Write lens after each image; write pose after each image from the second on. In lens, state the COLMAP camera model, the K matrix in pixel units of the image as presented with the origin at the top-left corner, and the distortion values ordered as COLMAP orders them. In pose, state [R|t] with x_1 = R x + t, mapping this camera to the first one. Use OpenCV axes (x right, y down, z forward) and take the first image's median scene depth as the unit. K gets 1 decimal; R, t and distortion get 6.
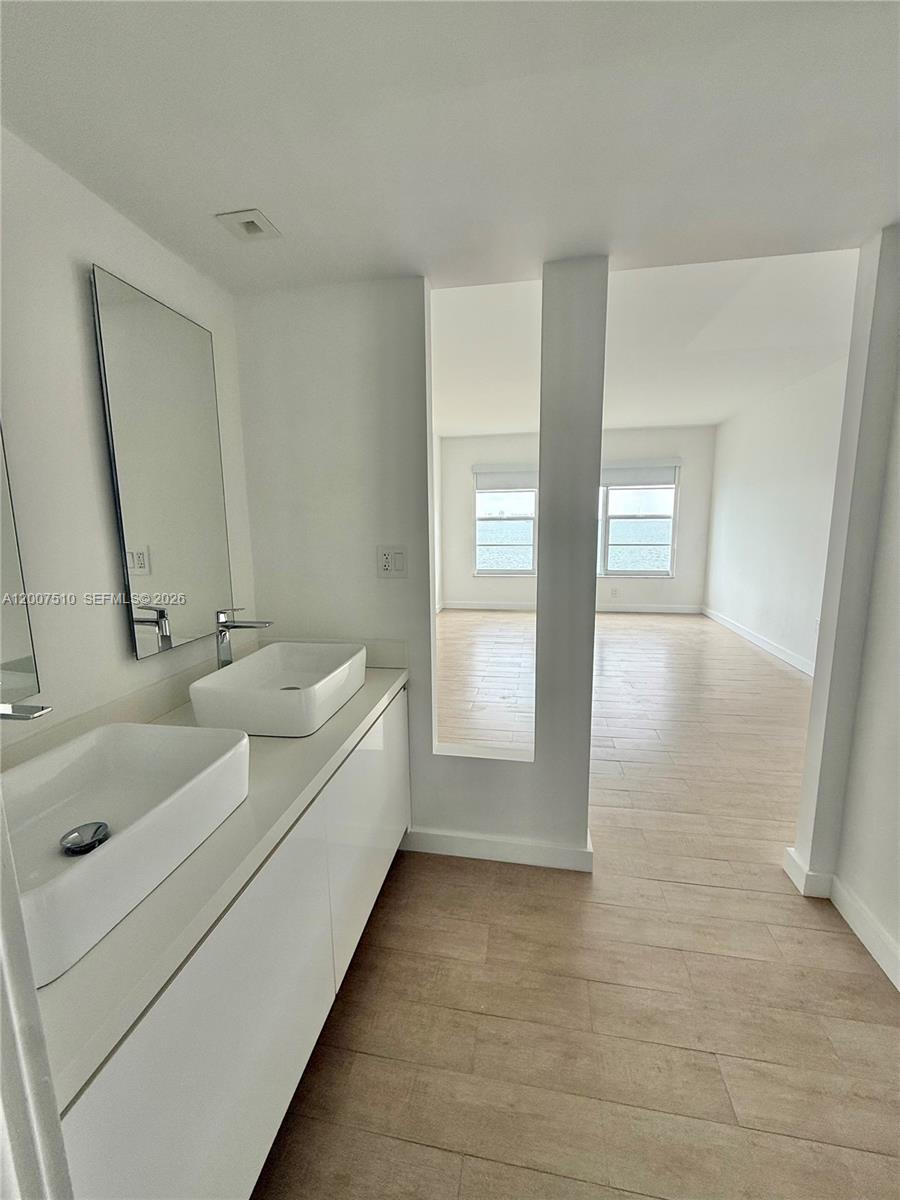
lens RADIAL K [[493.9, 0, 450.0], [0, 493.9, 600.0], [0, 0, 1]] dist [-0.001317, 0.000114]
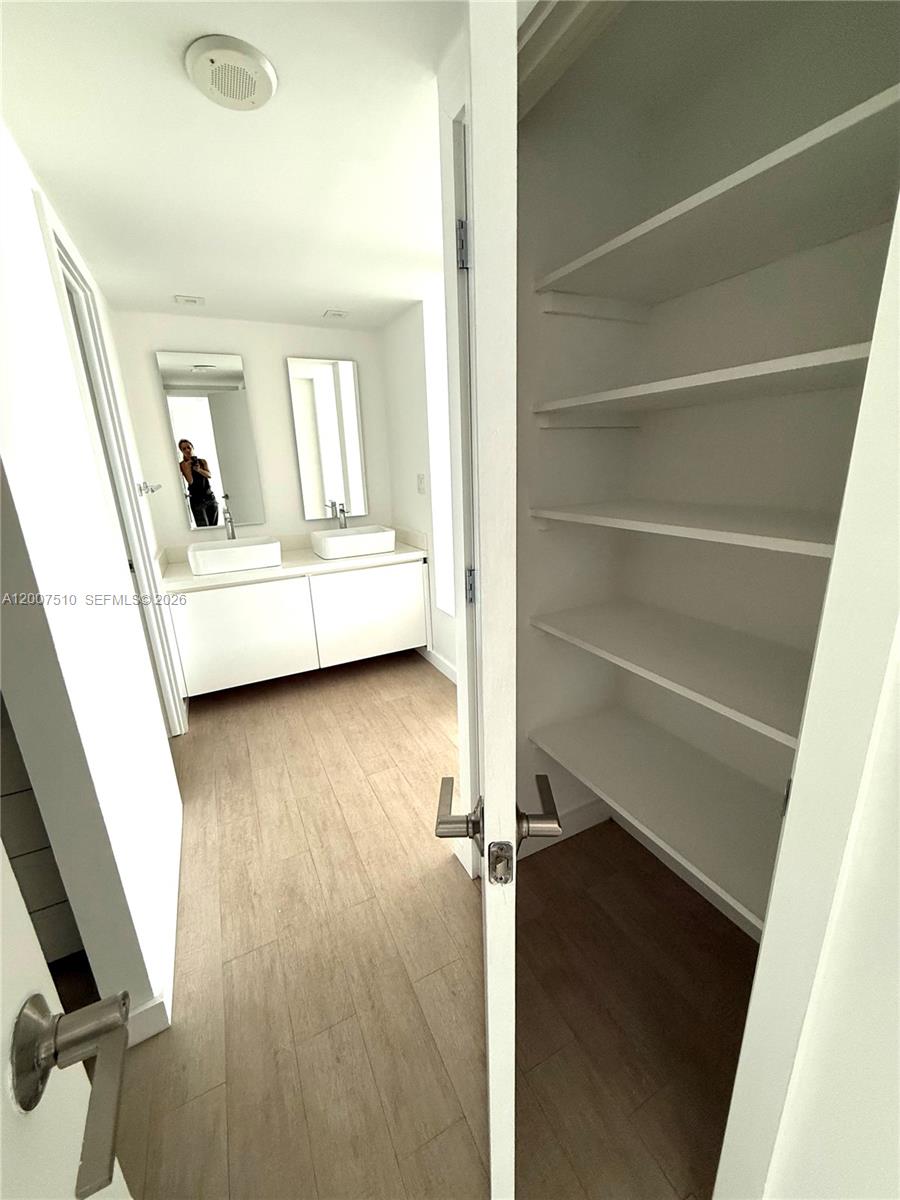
lens RADIAL K [[501.0, 0, 450.0], [0, 501.0, 600.0], [0, 0, 1]] dist [-0.003349, -0.000098]
pose [[0.588661, 0.225350, -0.776334, 1.677811], [-0.112290, 0.973843, 0.197537, -0.053856], [0.800543, -0.029108, 0.598568, 0.059480]]
